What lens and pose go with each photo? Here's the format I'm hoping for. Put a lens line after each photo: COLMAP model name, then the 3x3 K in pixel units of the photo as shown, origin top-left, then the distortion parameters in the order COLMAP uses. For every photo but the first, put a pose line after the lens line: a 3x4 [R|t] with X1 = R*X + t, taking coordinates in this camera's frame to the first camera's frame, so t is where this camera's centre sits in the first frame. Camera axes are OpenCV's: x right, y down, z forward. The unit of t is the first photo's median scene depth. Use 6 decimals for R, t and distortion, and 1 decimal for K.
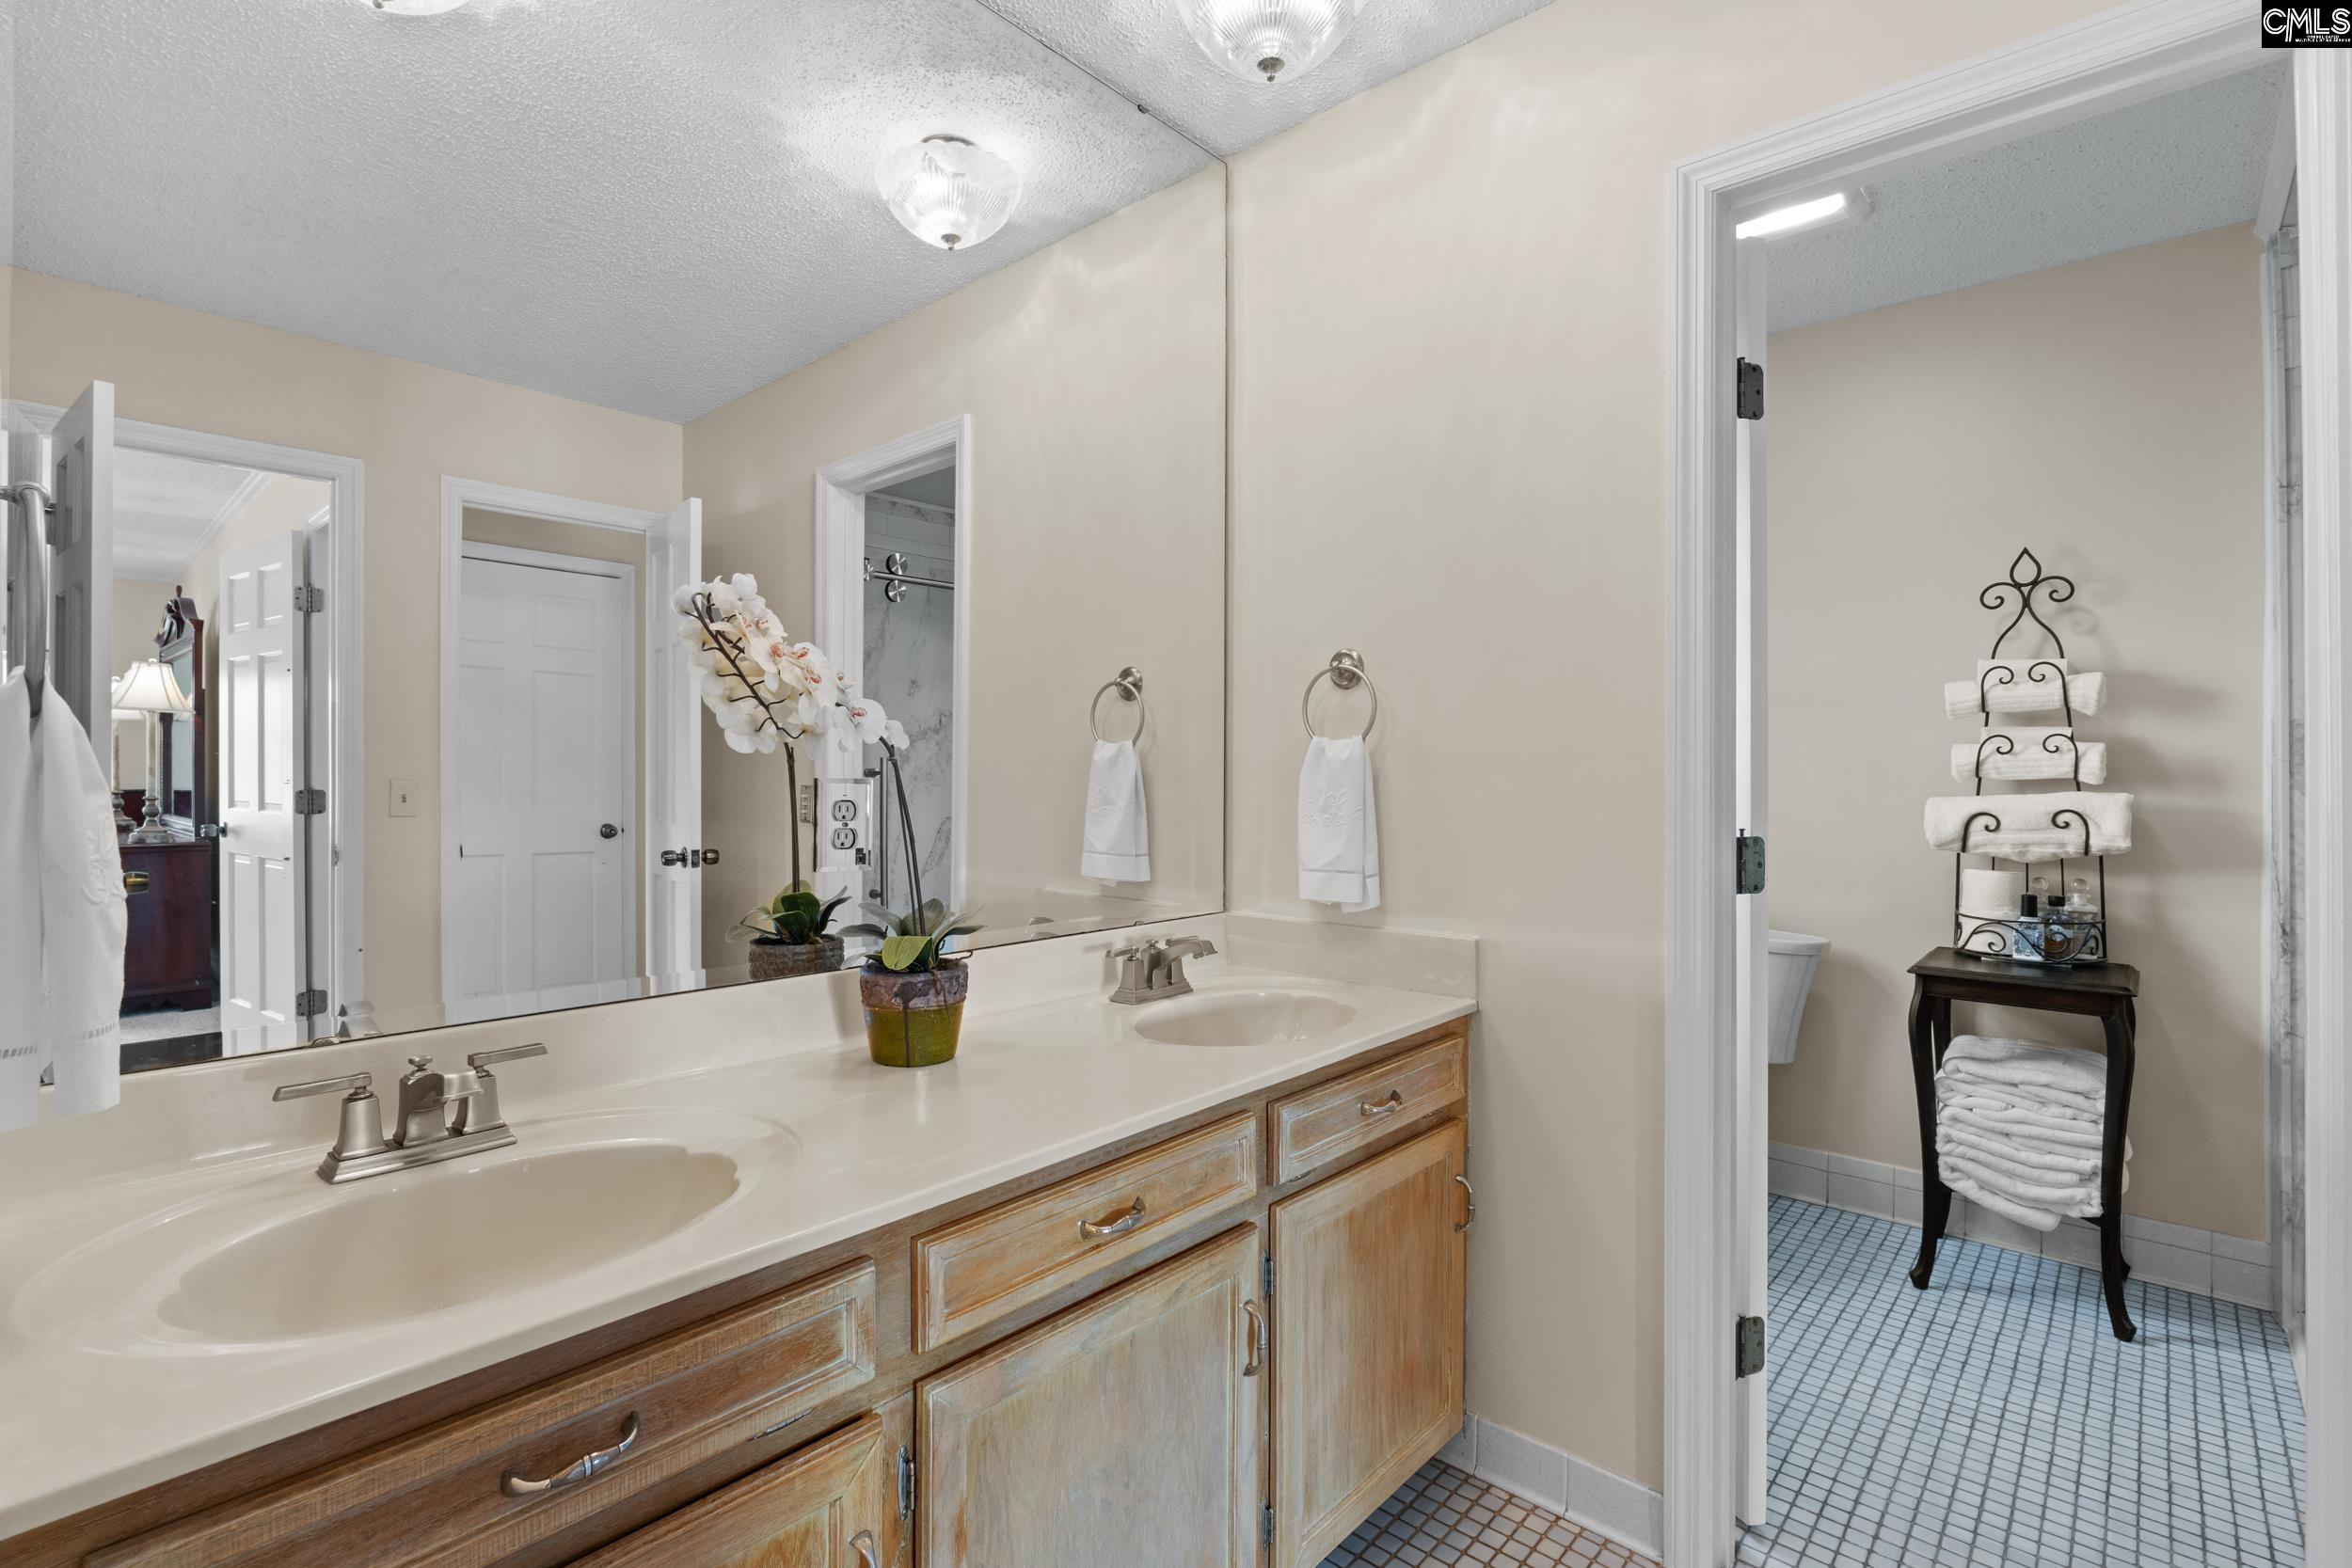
lens RADIAL K [[1083.5, 0, 1175.6], [0, 1083.5, 778.4], [0, 0, 1]] dist [-0.003560, -0.000227]
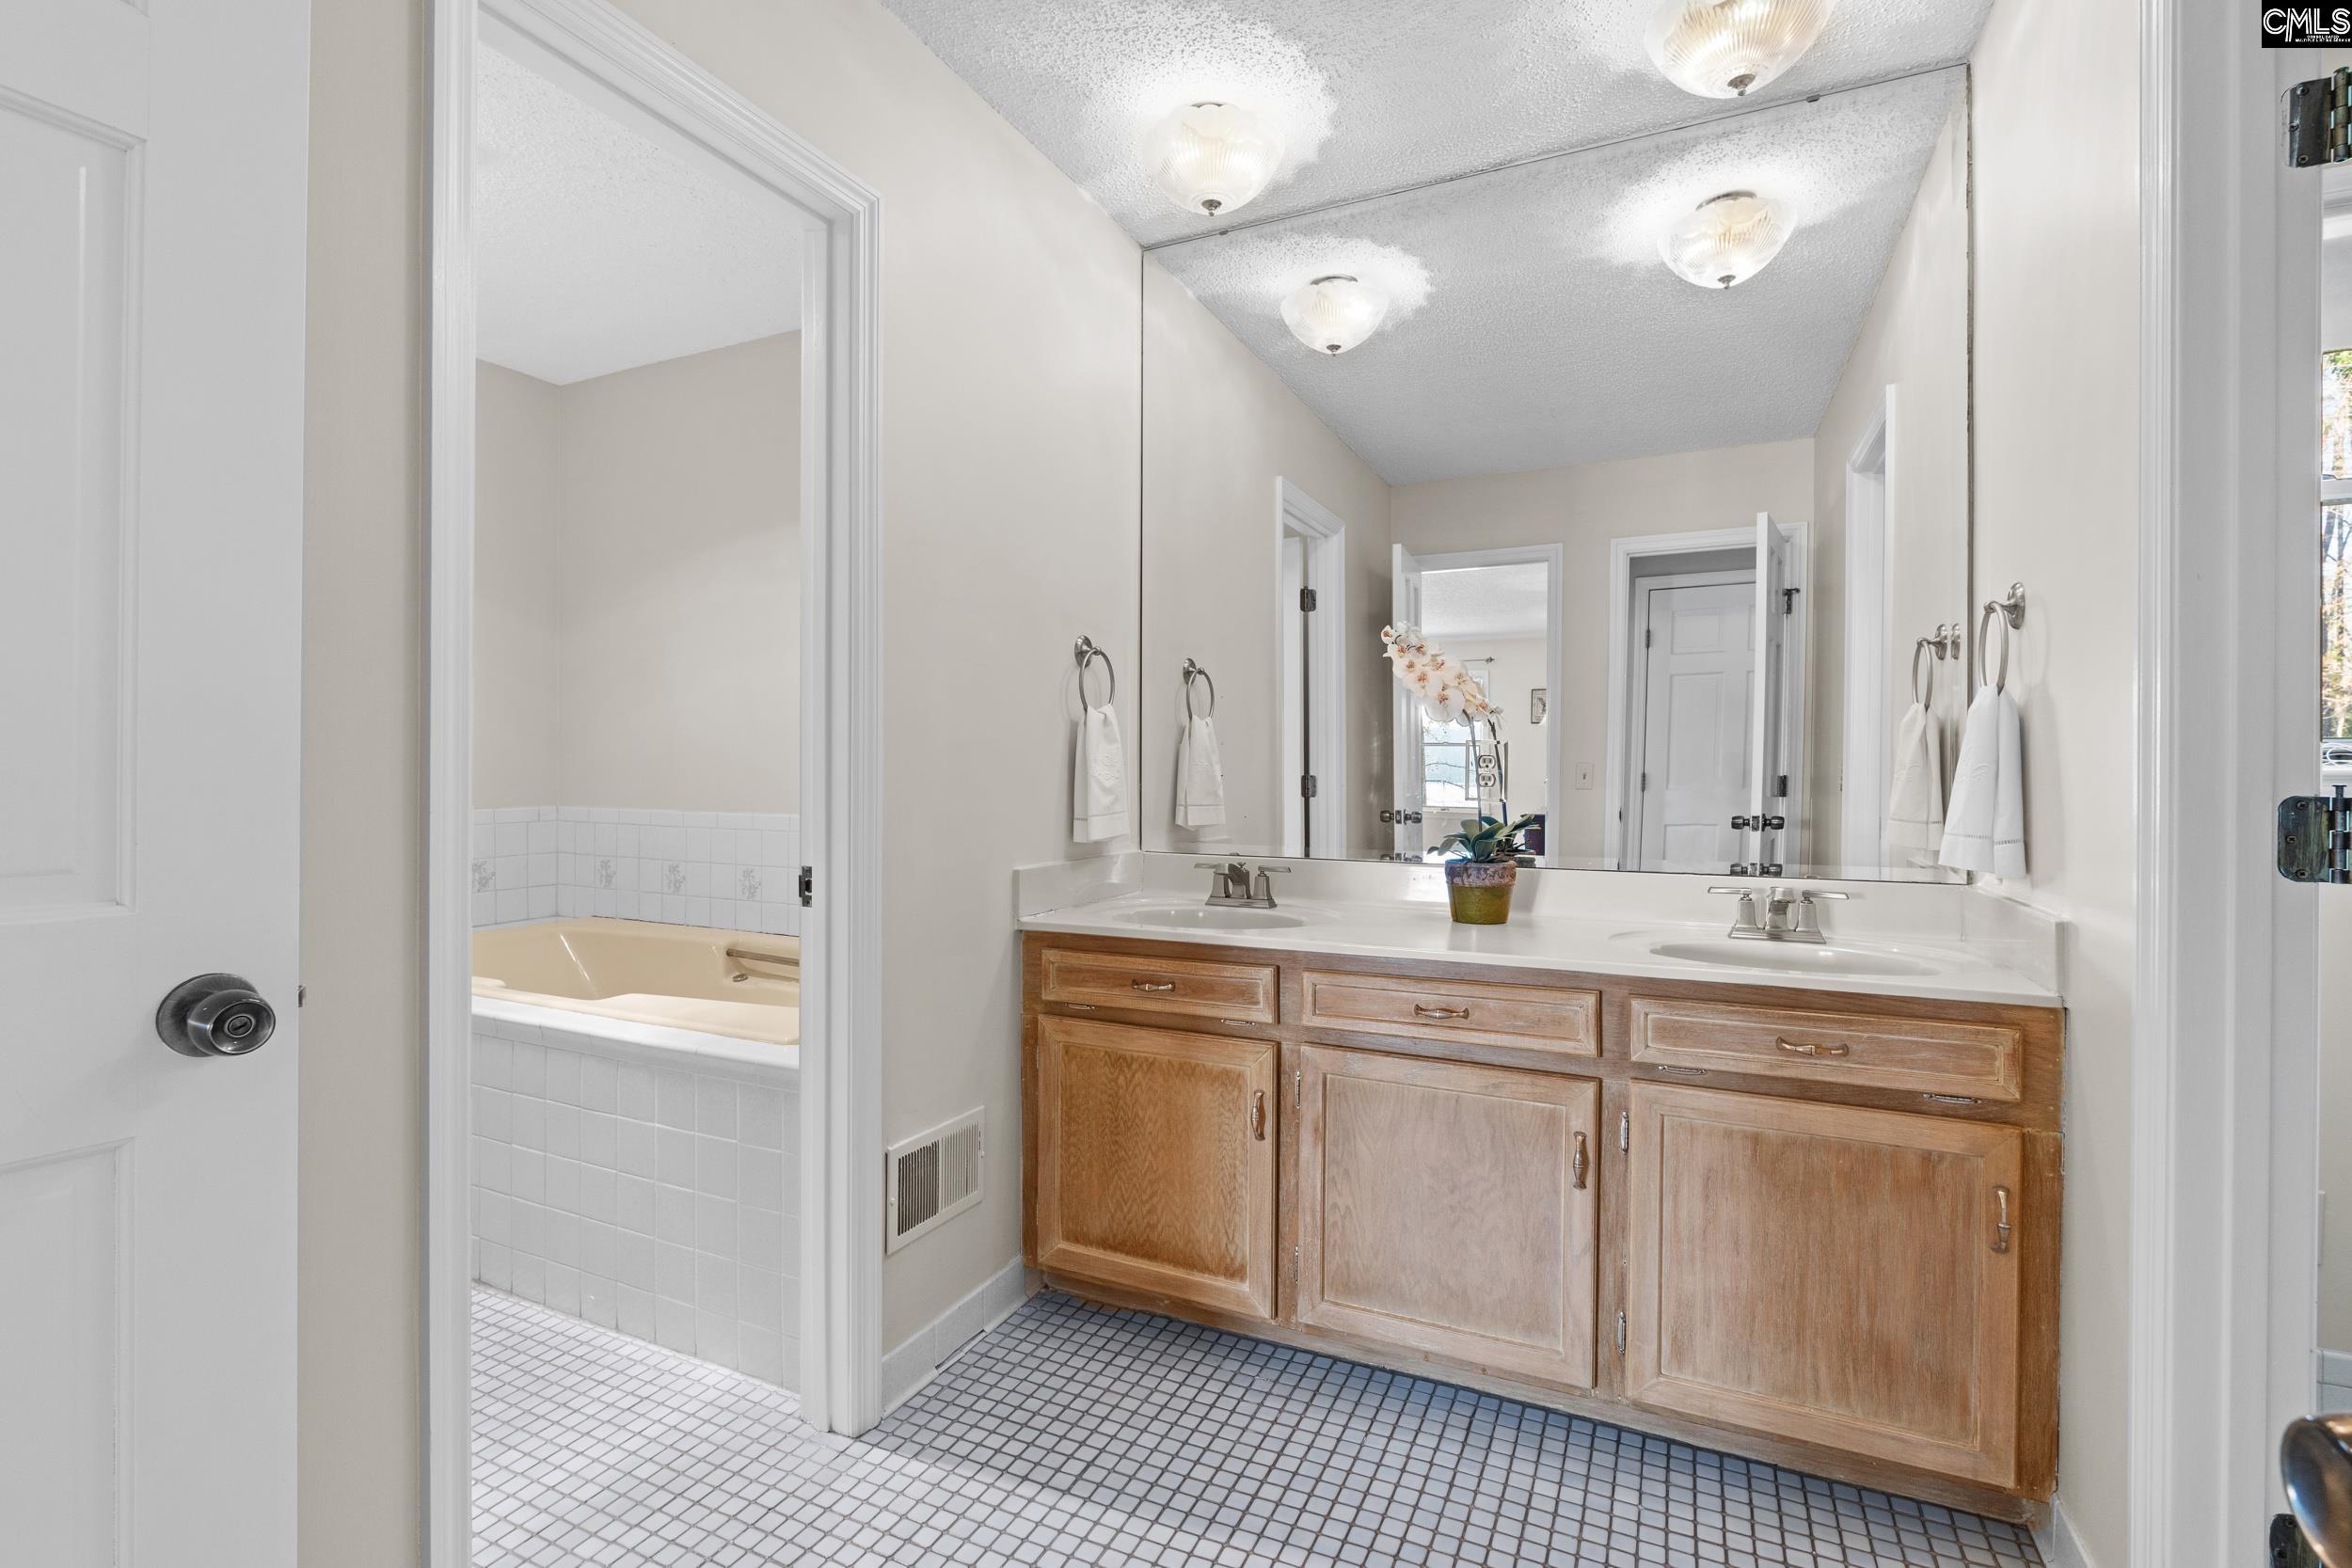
lens RADIAL K [[1083.5, 0, 1170.1], [0, 1083.5, 777.7], [0, 0, 1]] dist [-0.003560, -0.000227]
pose [[0.279304, 0.005815, -0.960185, 1.045243], [-0.005210, 0.999976, 0.004540, 0.047750], [0.960189, 0.003735, 0.279327, 0.145151]]
